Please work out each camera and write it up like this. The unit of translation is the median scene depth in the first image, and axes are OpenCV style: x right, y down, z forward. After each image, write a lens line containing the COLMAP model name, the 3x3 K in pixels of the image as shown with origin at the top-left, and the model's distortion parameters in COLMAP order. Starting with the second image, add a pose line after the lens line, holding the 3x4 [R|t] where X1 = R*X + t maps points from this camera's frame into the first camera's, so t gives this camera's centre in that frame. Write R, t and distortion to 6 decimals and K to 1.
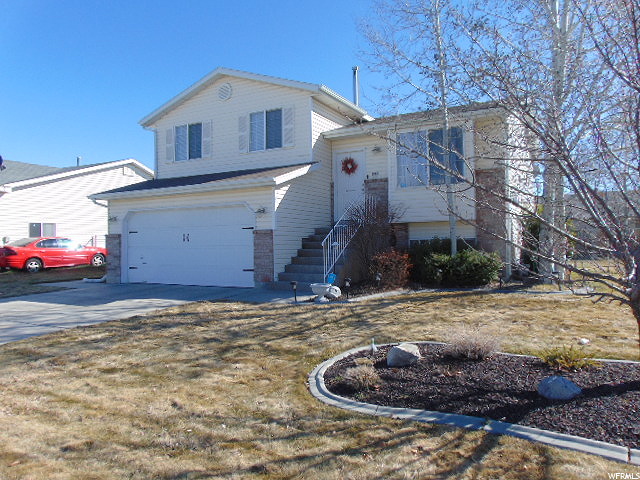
lens RADIAL K [[480.8, 0, 320.0], [0, 480.8, 240.0], [0, 0, 1]] dist [-0.024161, 0.046832]
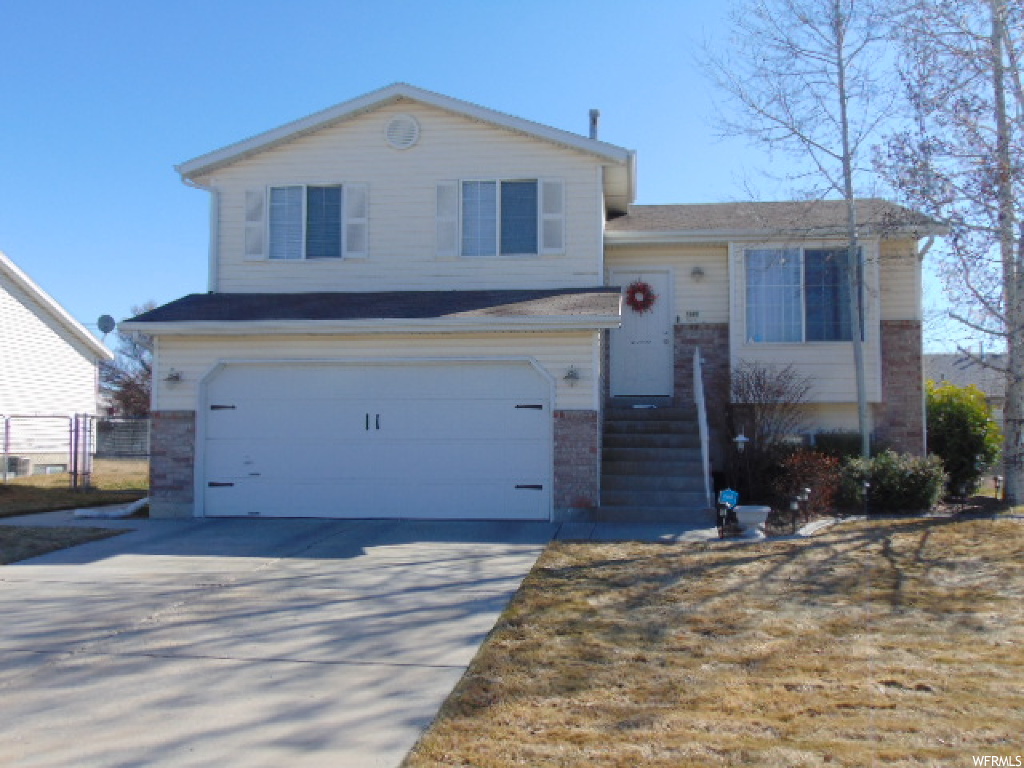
lens RADIAL K [[1062.7, 0, 512.0], [0, 1062.7, 384.0], [0, 0, 1]] dist [-0.010945, -0.005082]
pose [[0.929452, 0.035971, 0.367186, -0.516810], [-0.016845, 0.998335, -0.055162, 0.013257], [-0.368559, 0.045085, 0.928510, -0.059969]]
